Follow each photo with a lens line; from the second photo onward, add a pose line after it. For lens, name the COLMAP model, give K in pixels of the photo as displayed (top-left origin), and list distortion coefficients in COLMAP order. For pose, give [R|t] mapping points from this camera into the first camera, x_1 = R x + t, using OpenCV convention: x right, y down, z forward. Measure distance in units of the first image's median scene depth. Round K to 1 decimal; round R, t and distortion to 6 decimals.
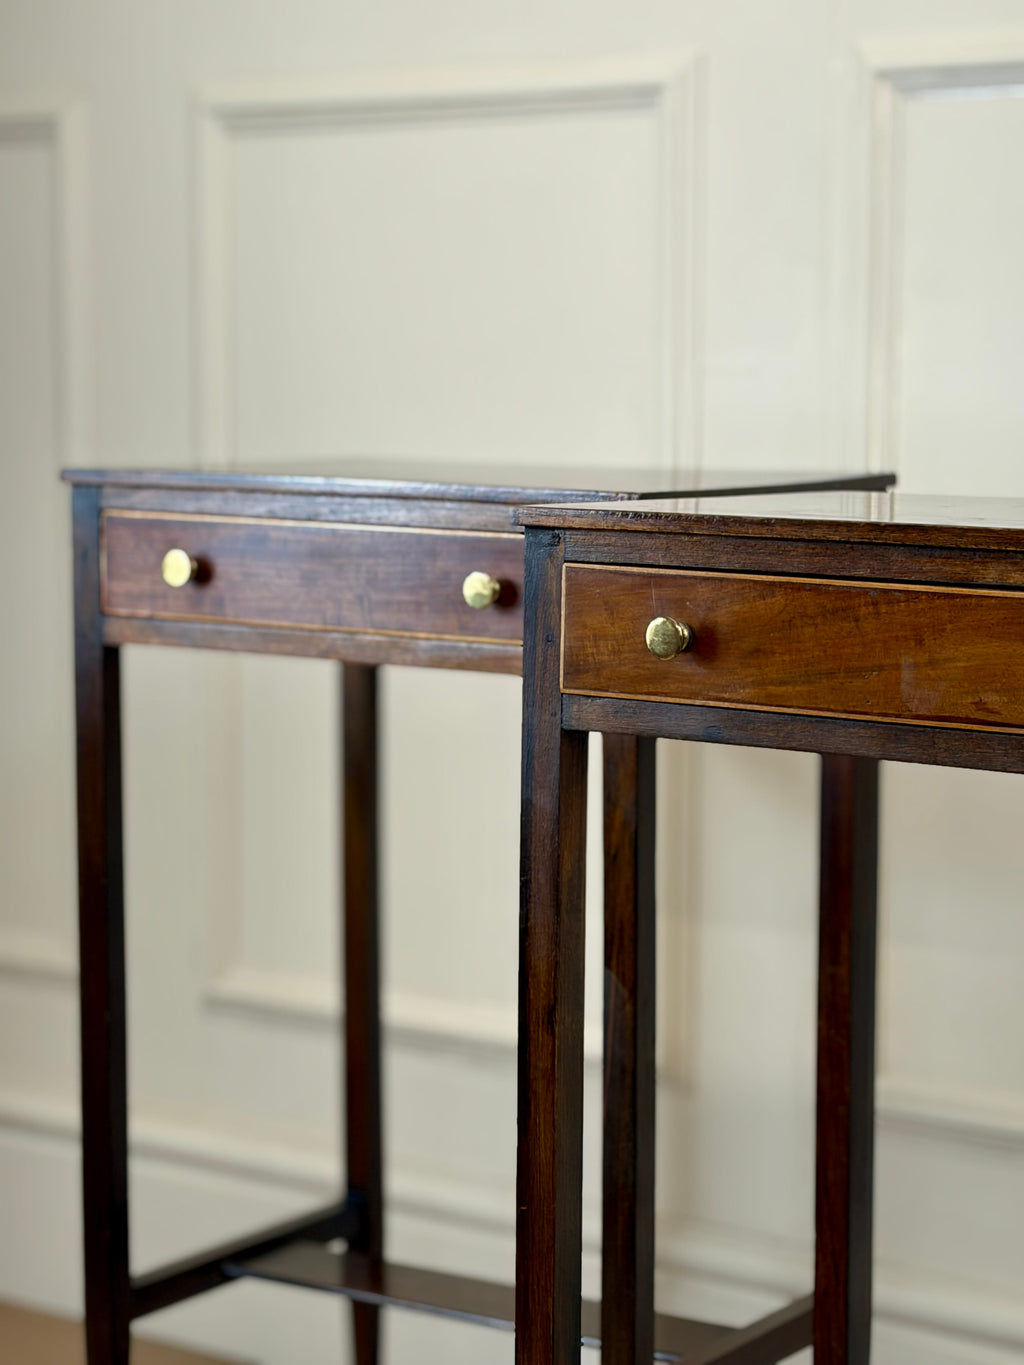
lens RADIAL K [[3306.9, 0, 512.0], [0, 3306.9, 682.5], [0, 0, 1]] dist [0.278256, -0.820598]
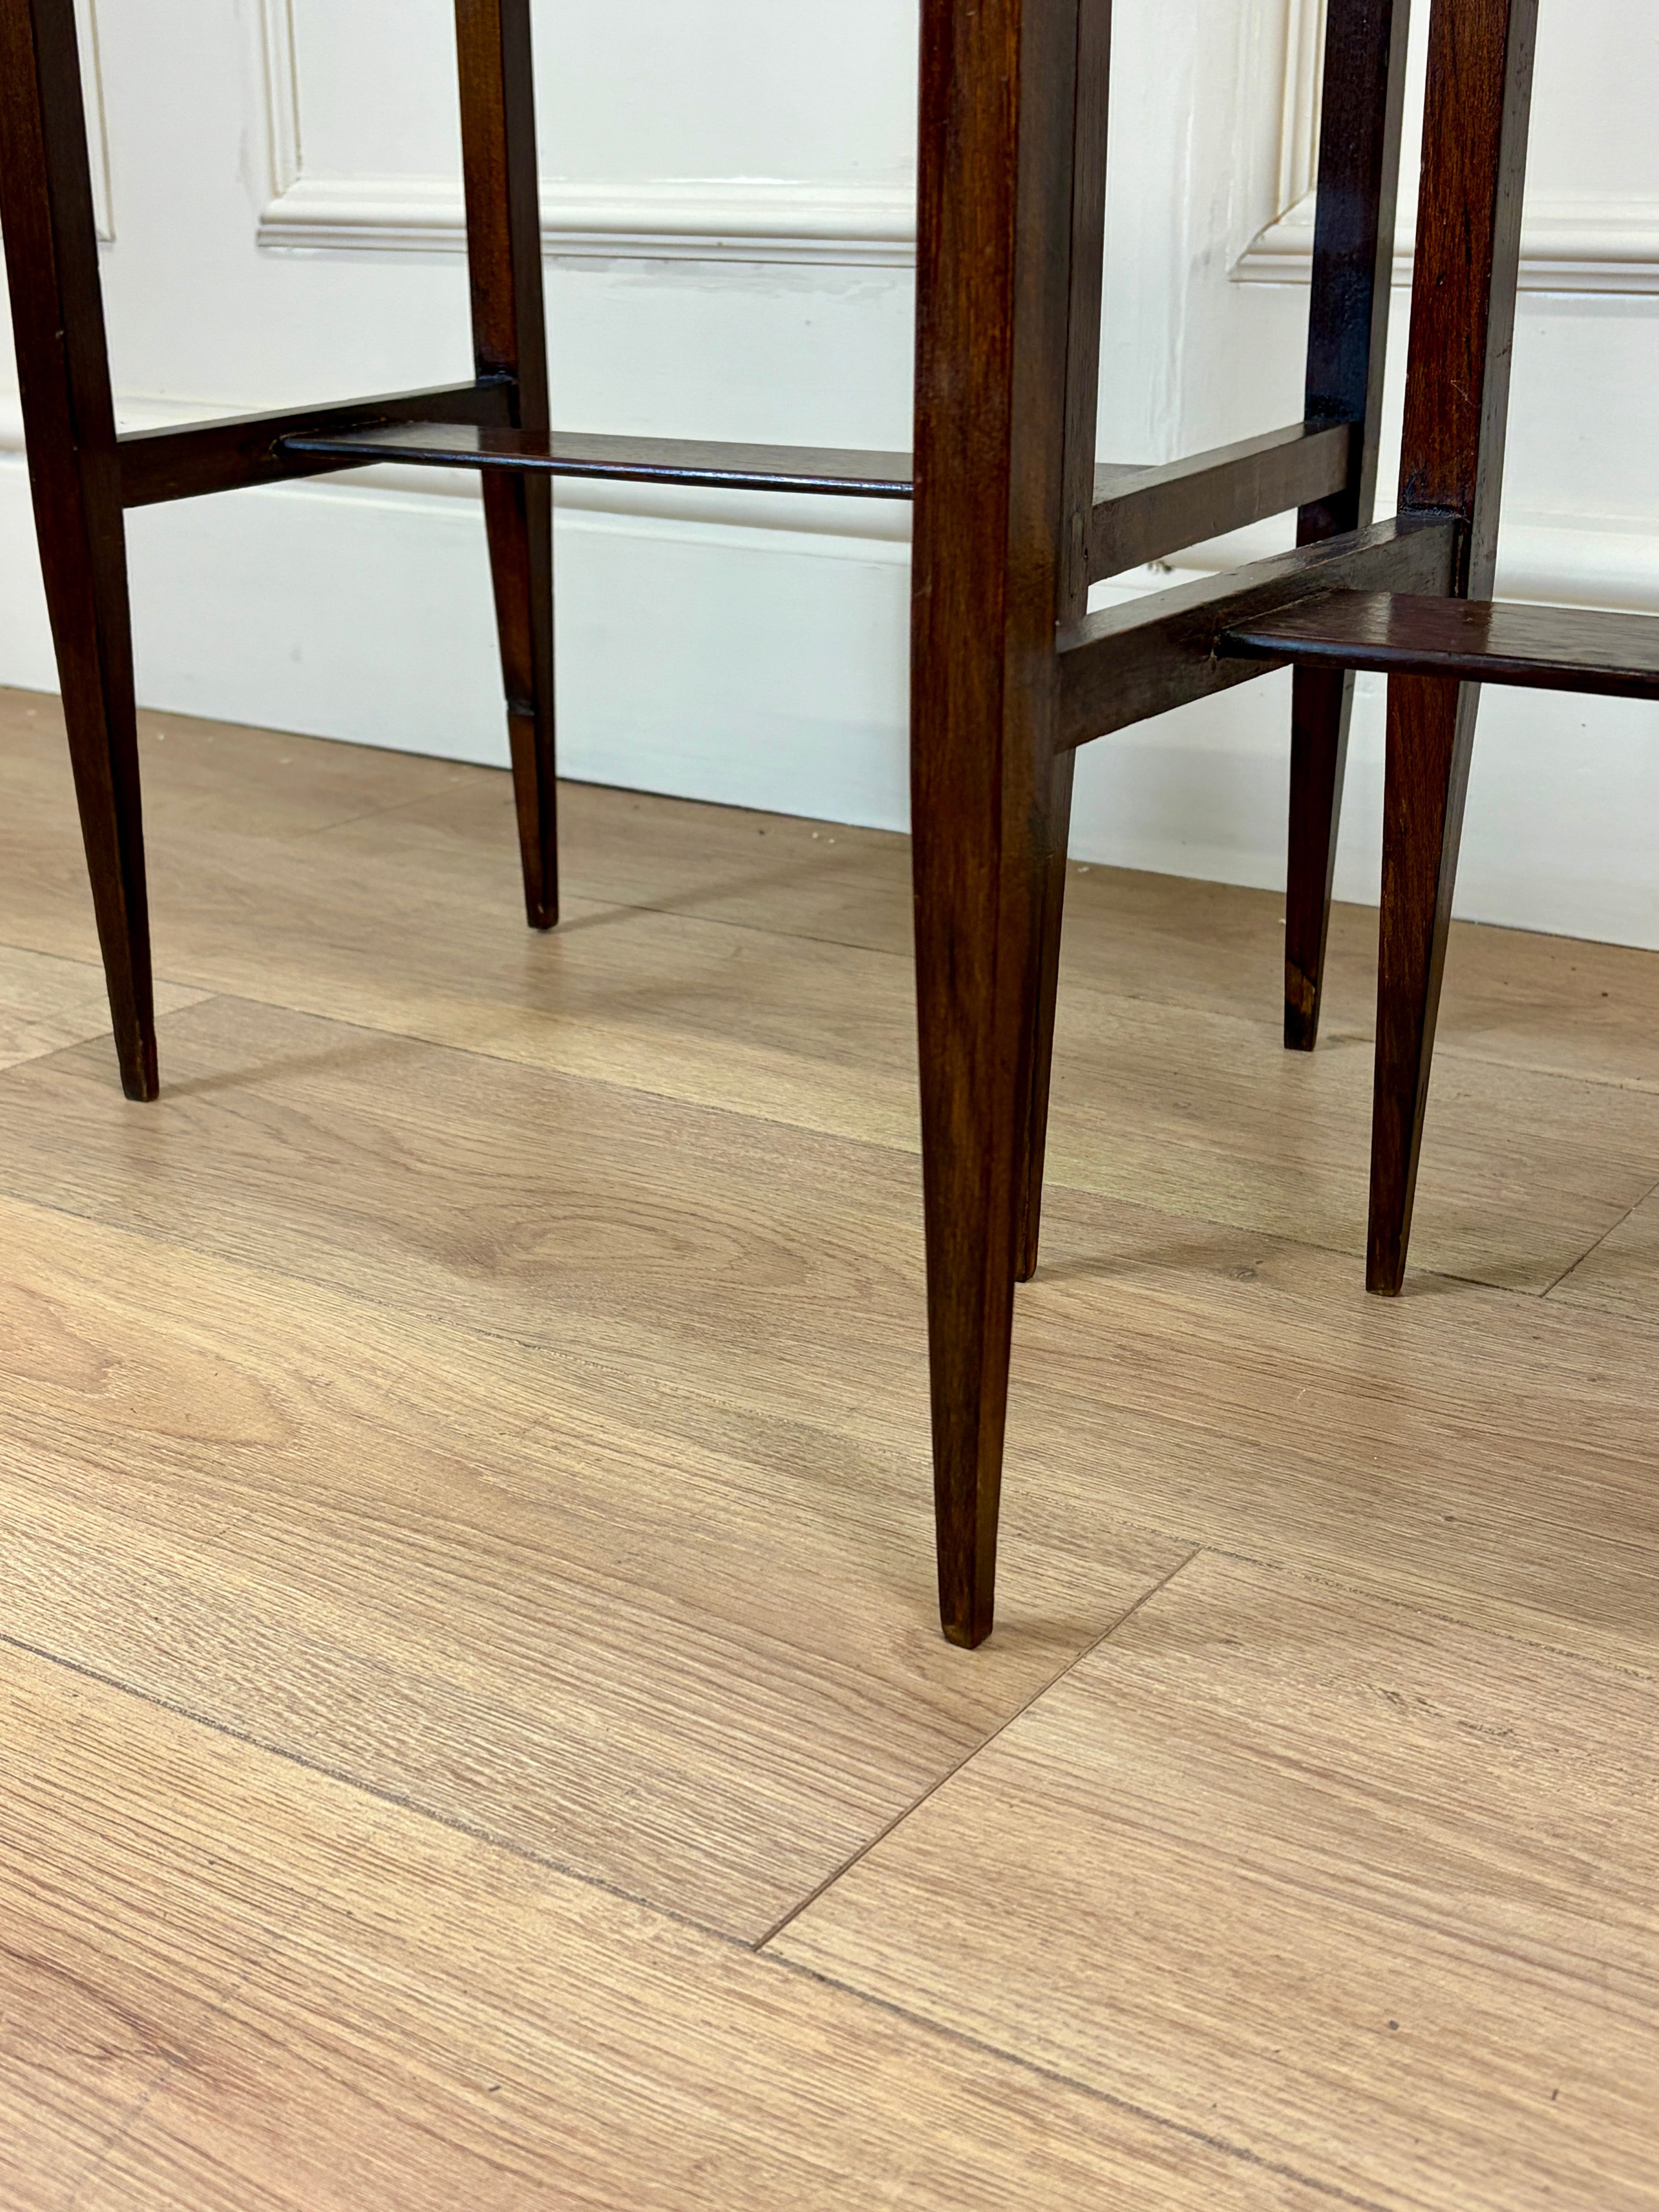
lens RADIAL K [[2786.7, 0, 816.7], [0, 2786.7, 1110.5], [0, 0, 1]] dist [0.215520, -0.797862]
pose [[0.997016, -0.031868, 0.070314, -0.043201], [0.014449, 0.971756, 0.235543, 0.243295], [-0.075835, -0.233824, 0.969317, 0.668792]]
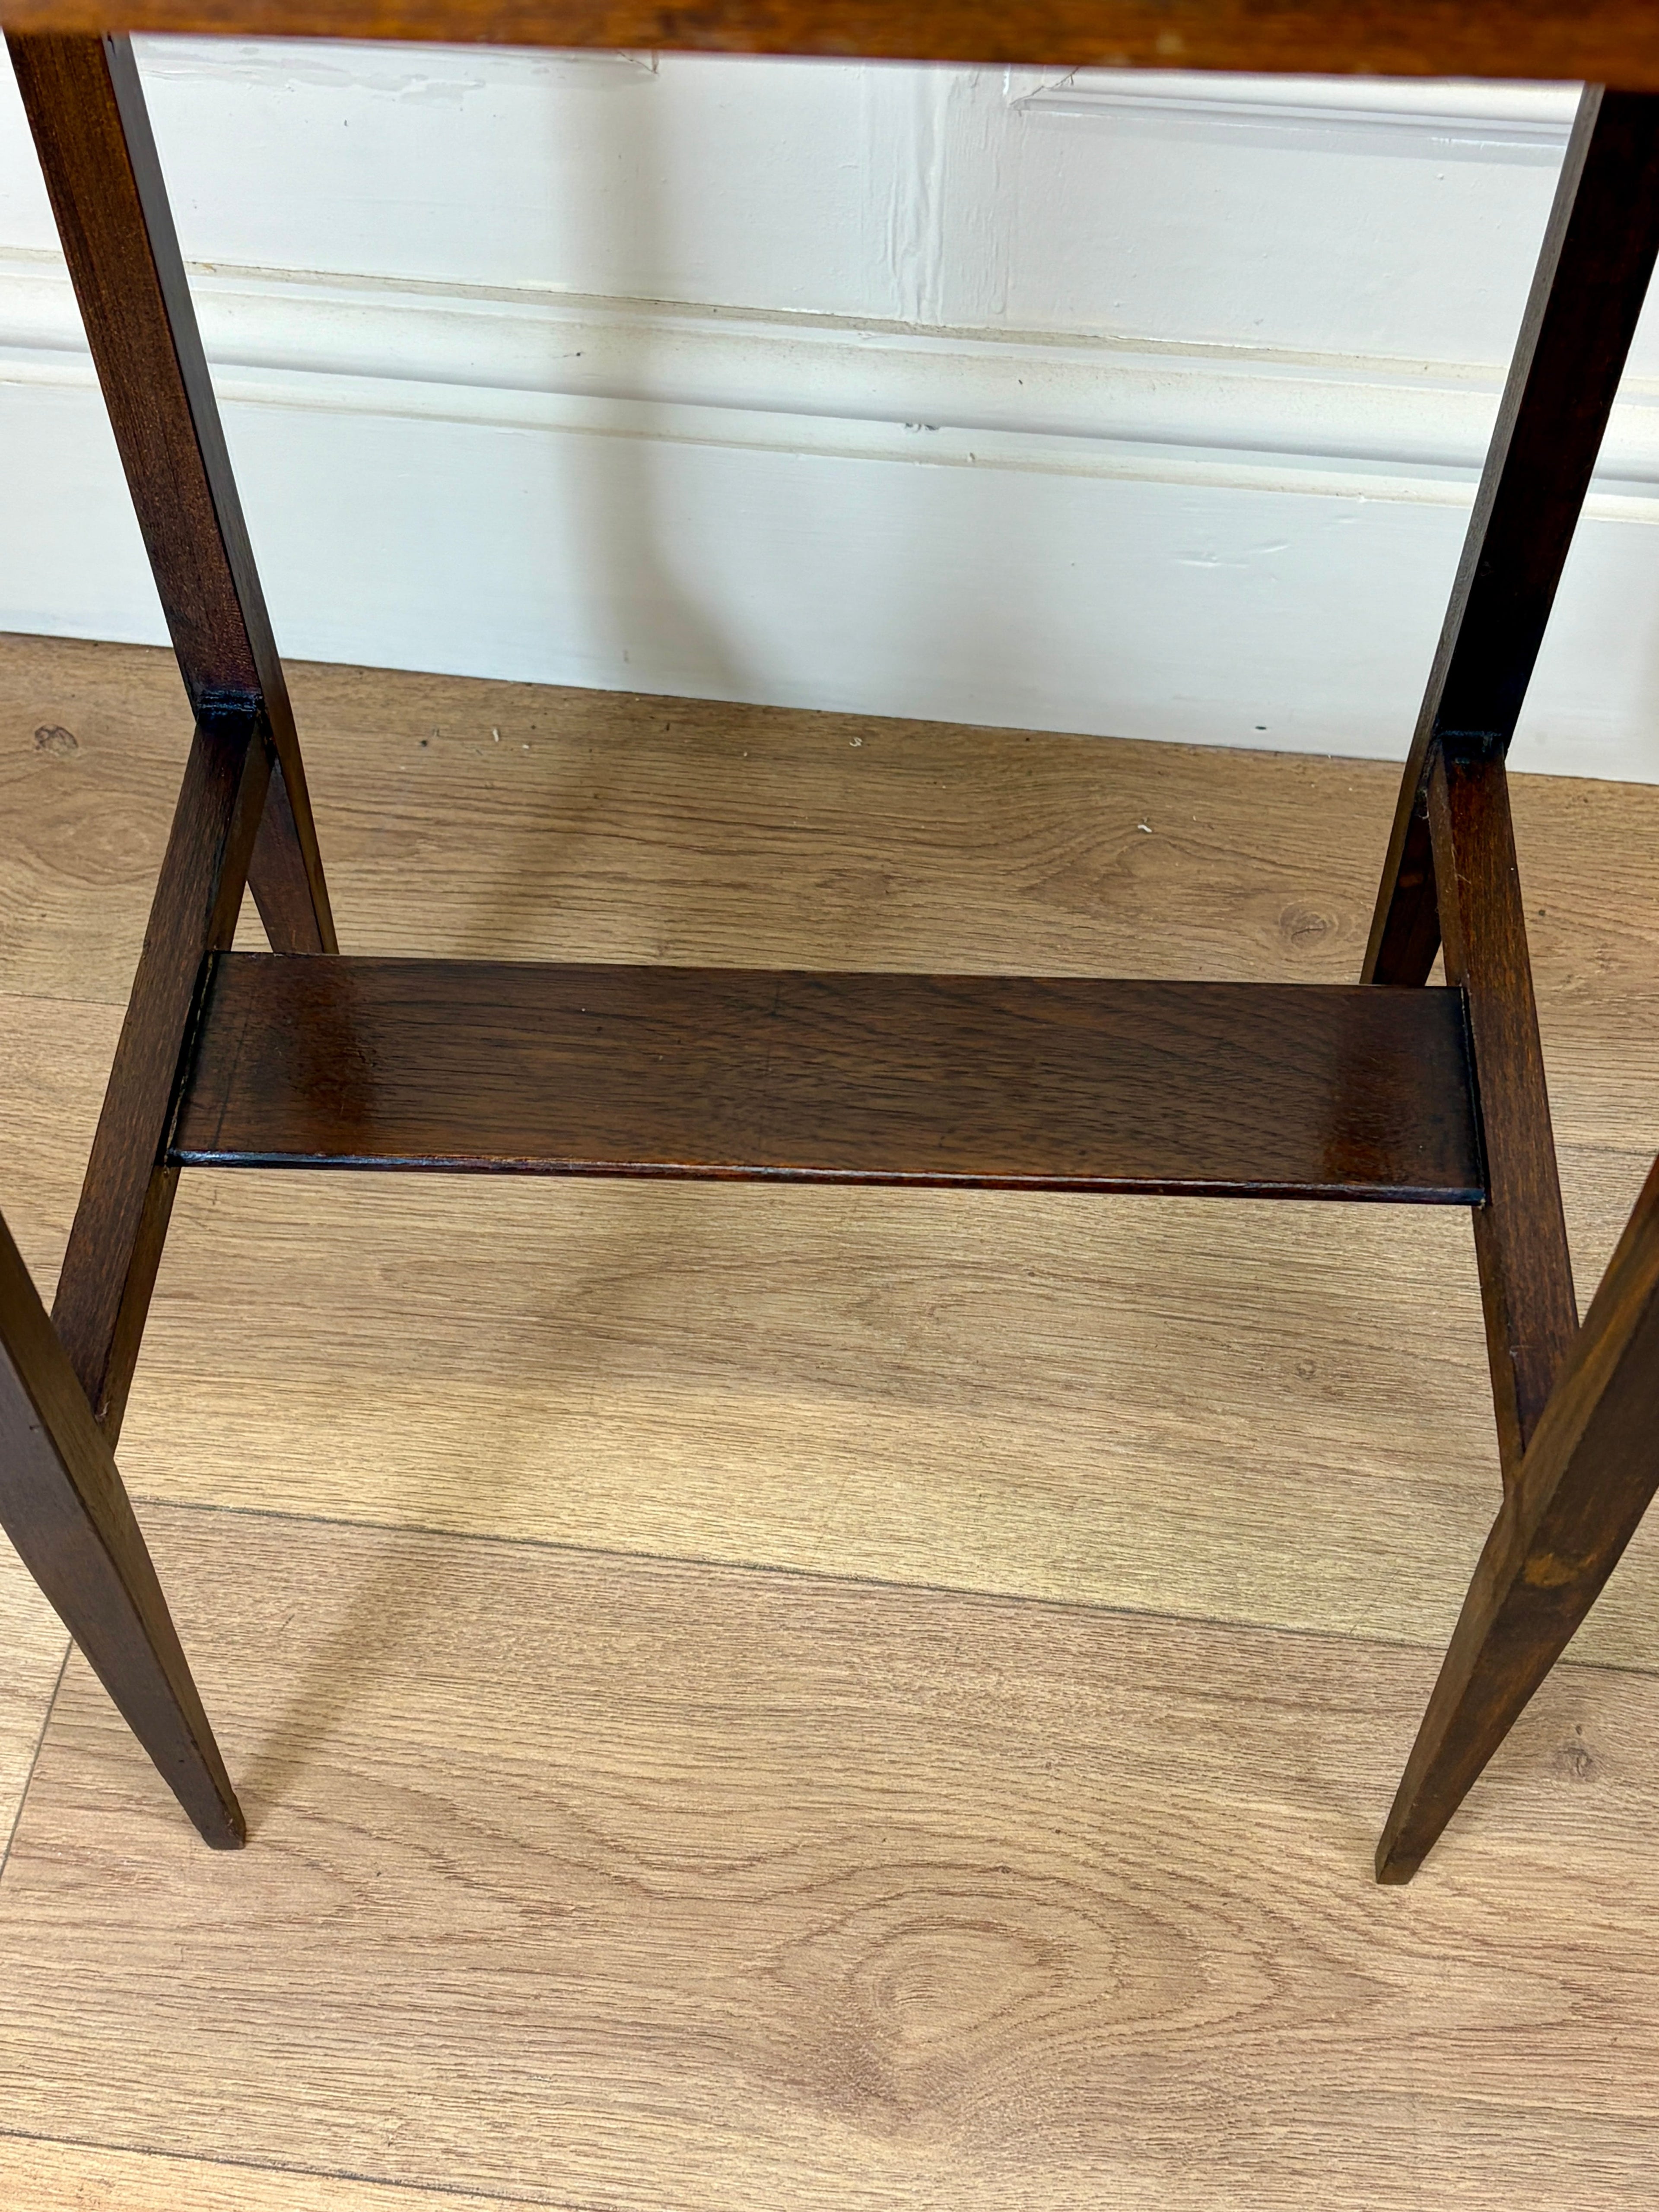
lens RADIAL K [[2786.7, 0, 816.7], [0, 2786.7, 1110.5], [0, 0, 1]] dist [0.215520, -0.797862]
pose [[0.859533, -0.417137, 0.295295, -0.166936], [0.059278, 0.655256, 0.753077, -0.126784], [-0.507631, -0.629790, 0.587942, 1.053840]]
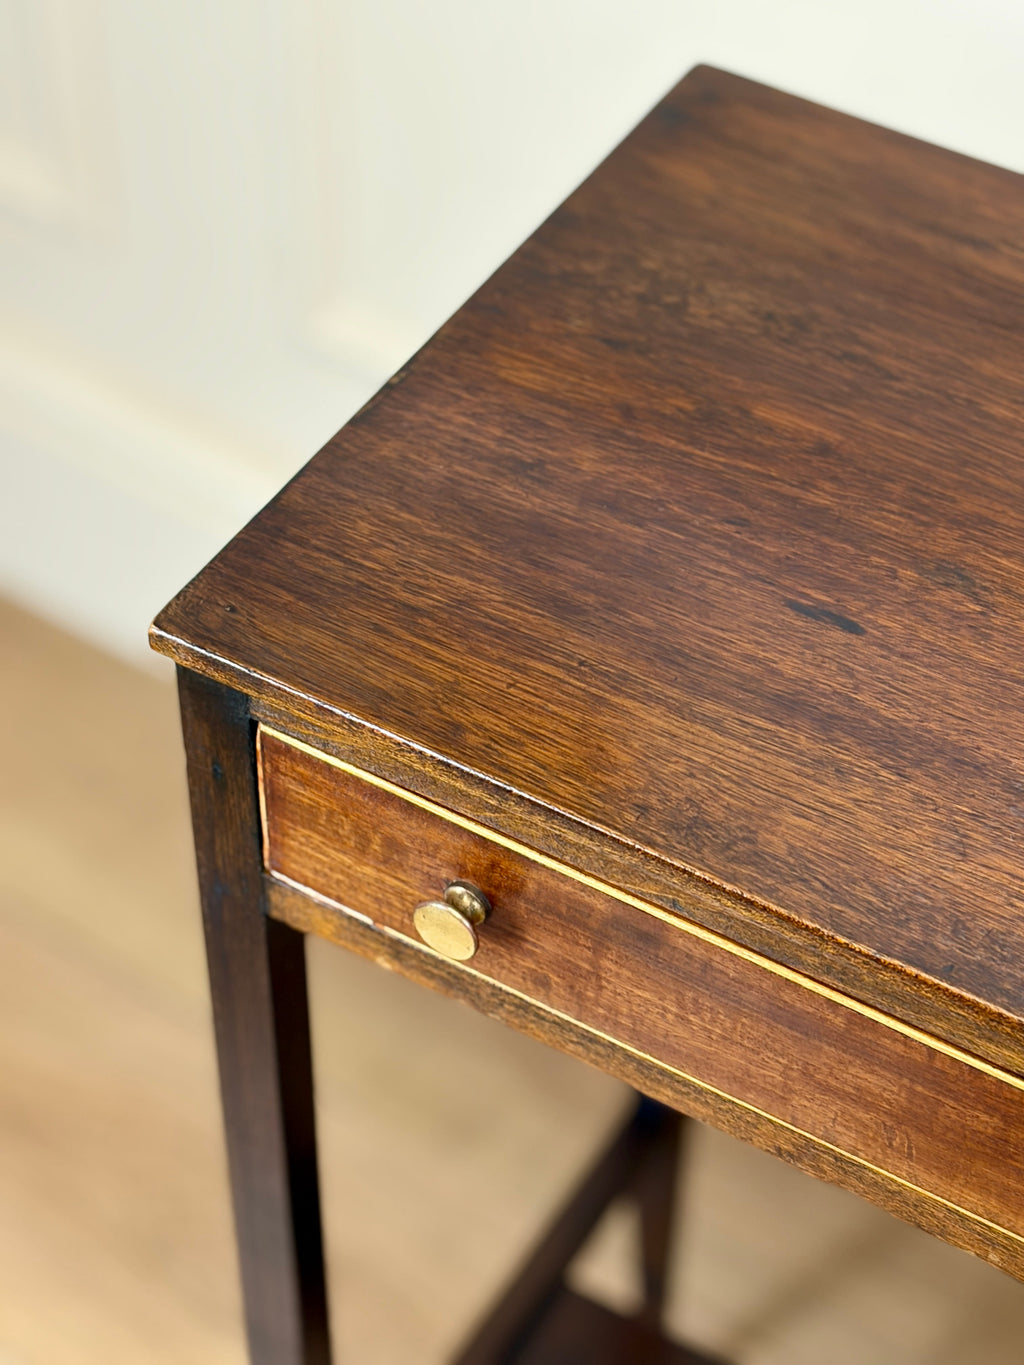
lens RADIAL K [[3306.9, 0, 512.0], [0, 3306.9, 682.5], [0, 0, 1]] dist [0.278256, -0.820598]
pose [[0.999179, -0.034060, 0.021951, -0.129084], [0.012724, 0.778038, 0.628088, -0.439796], [-0.038471, -0.627293, 0.777833, 0.854344]]
